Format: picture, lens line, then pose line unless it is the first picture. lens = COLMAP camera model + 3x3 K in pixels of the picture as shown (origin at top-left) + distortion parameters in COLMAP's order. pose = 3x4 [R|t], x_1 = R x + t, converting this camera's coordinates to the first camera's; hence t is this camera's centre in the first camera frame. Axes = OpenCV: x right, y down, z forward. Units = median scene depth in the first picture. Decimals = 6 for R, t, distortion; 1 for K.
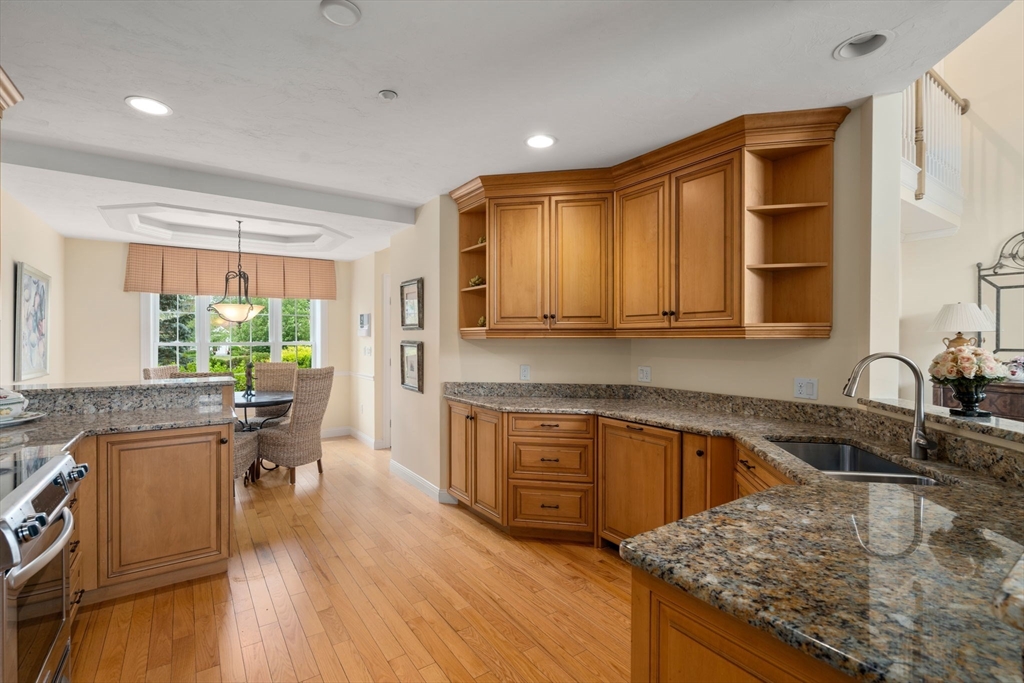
lens RADIAL K [[471.7, 0, 513.7], [0, 471.7, 341.6], [0, 0, 1]] dist [-0.001267, -0.000493]
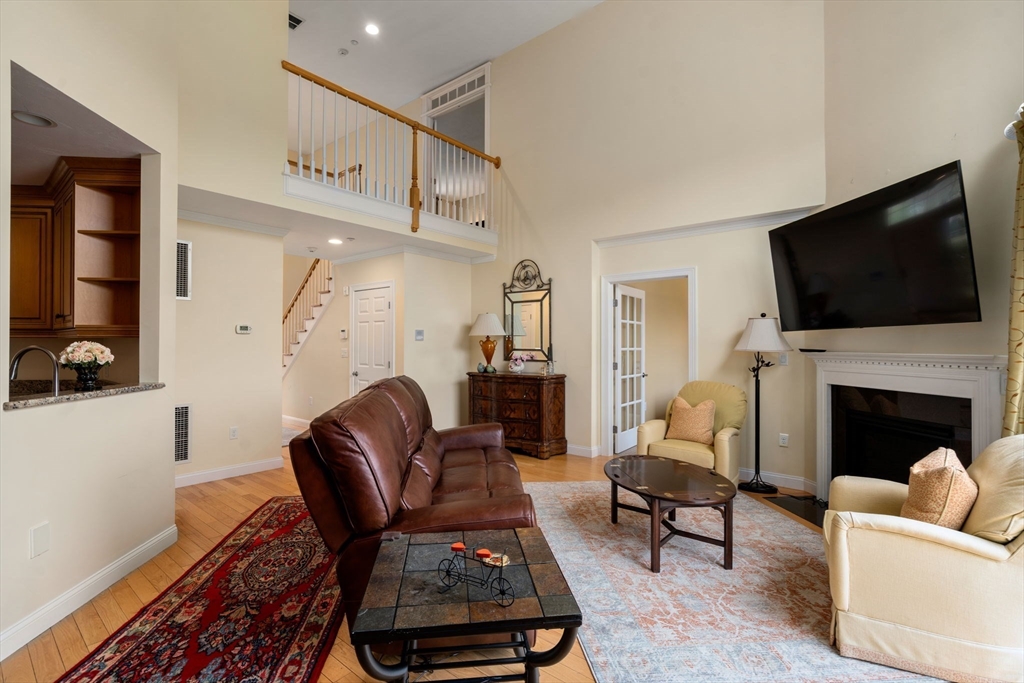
lens RADIAL K [[471.7, 0, 509.4], [0, 471.7, 344.3], [0, 0, 1]] dist [-0.001267, -0.000493]
pose [[0.958597, 0.001721, 0.284762, 0.971490], [-0.000368, 0.999988, -0.004807, 0.014930], [-0.284767, 0.004503, 0.958586, -0.401345]]
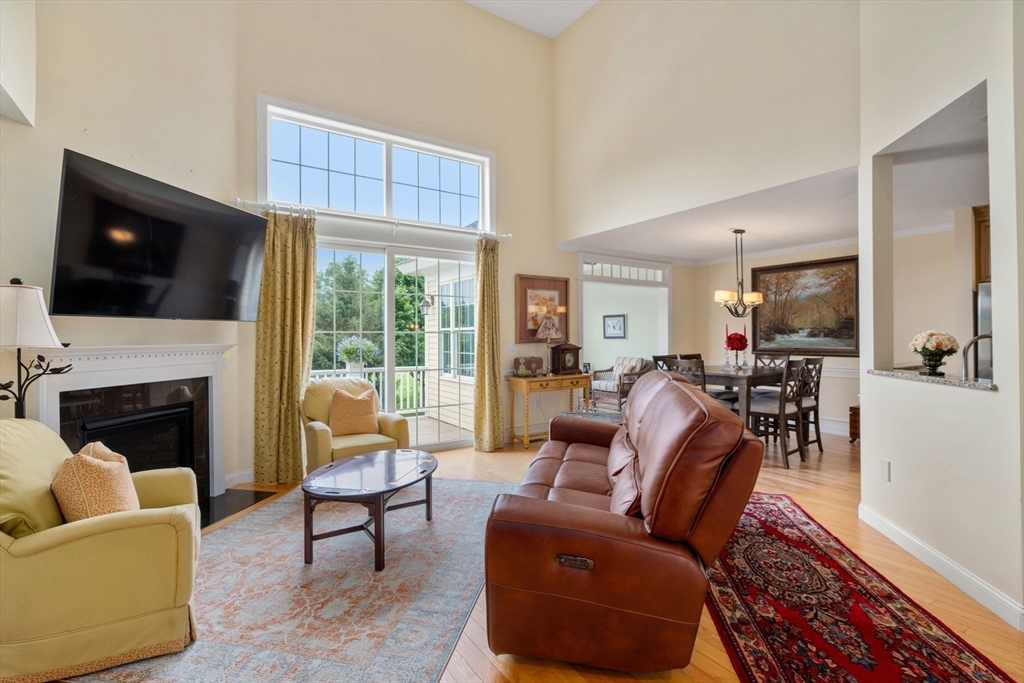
lens RADIAL K [[471.7, 0, 511.3], [0, 471.7, 333.0], [0, 0, 1]] dist [-0.001267, -0.000493]
pose [[-0.999983, 0.005480, 0.002030, 1.290061], [0.005467, 0.999965, -0.006257, 0.013008], [-0.002064, -0.006245, -0.999978, 1.450670]]
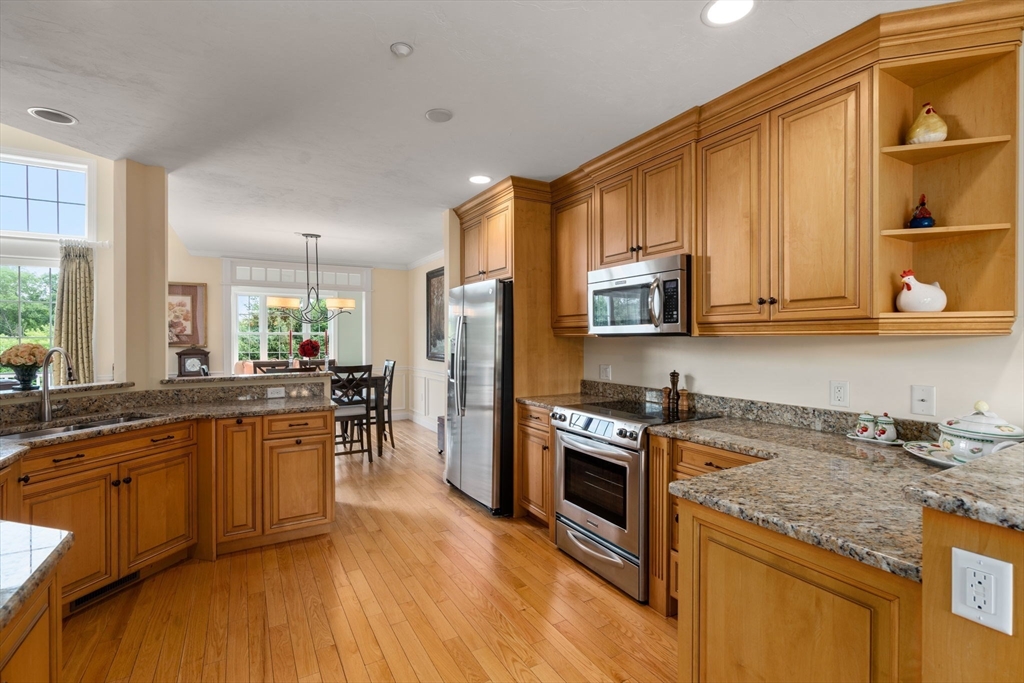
lens RADIAL K [[471.7, 0, 506.4], [0, 471.7, 339.5], [0, 0, 1]] dist [-0.001267, -0.000493]
pose [[-0.997403, -0.001062, 0.072015, -0.363529], [-0.000470, 0.999966, 0.008232, -0.008193], [-0.072022, 0.008176, -0.997370, 1.361247]]
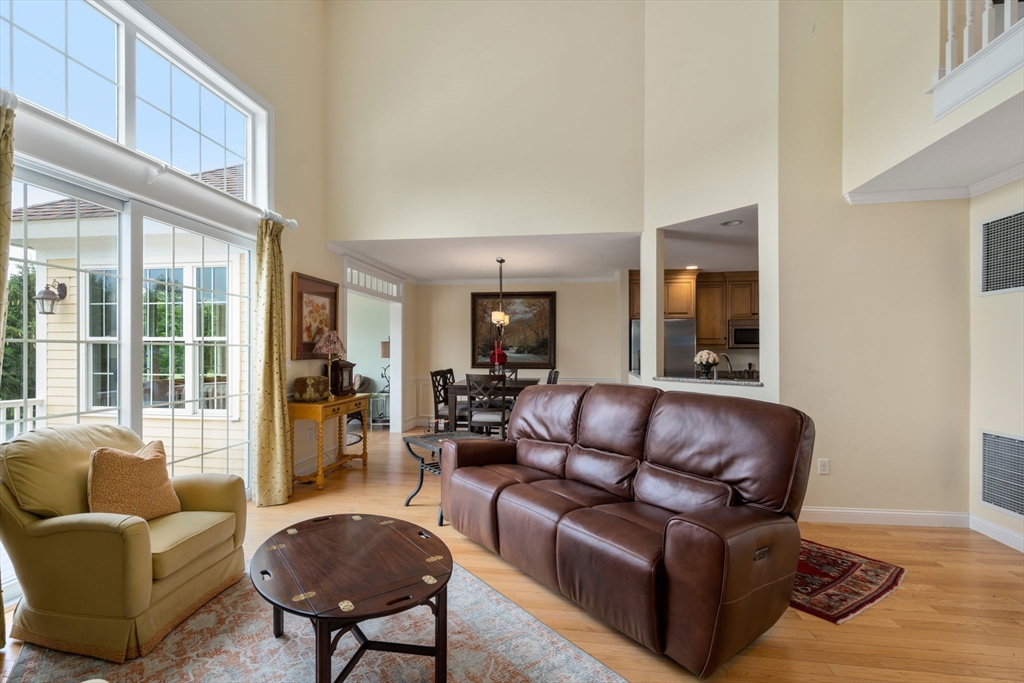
lens RADIAL K [[471.7, 0, 510.3], [0, 471.7, 351.4], [0, 0, 1]] dist [-0.001267, -0.000493]
pose [[-0.668513, -0.002080, -0.743697, 1.907035], [-0.005939, 0.999979, 0.002542, 0.007817], [0.743677, 0.006116, -0.668512, 1.074363]]
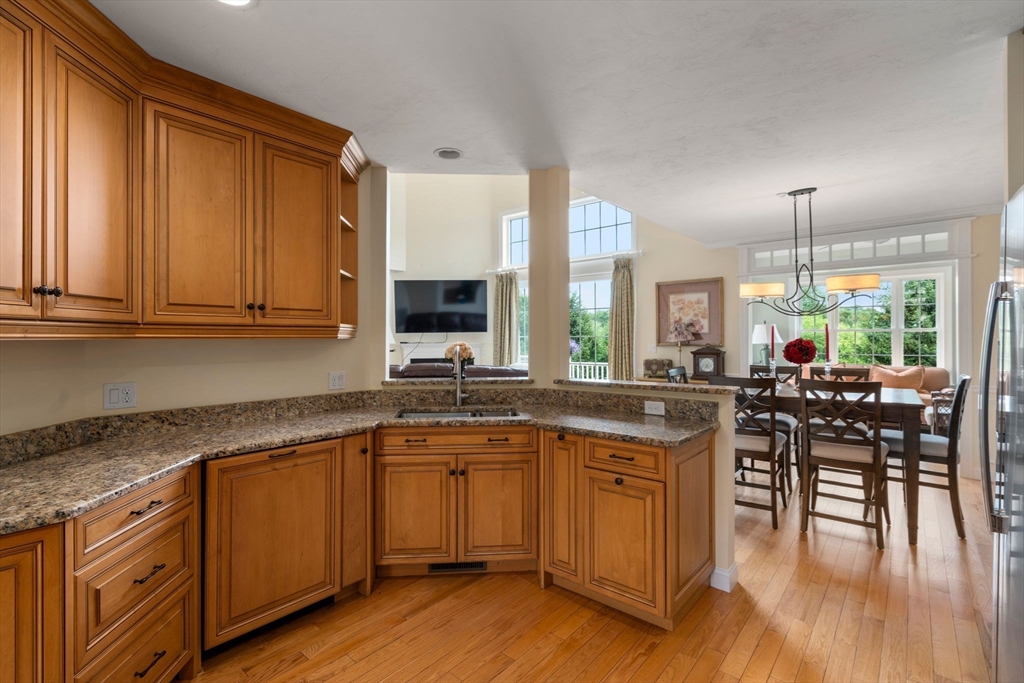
lens RADIAL K [[471.7, 0, 512.4], [0, 471.7, 335.8], [0, 0, 1]] dist [-0.001267, -0.000493]
pose [[-0.261611, 0.002656, 0.965170, -0.510072], [0.008410, 0.999965, -0.000472, -0.006250], [-0.965137, 0.007993, -0.261624, 0.726915]]
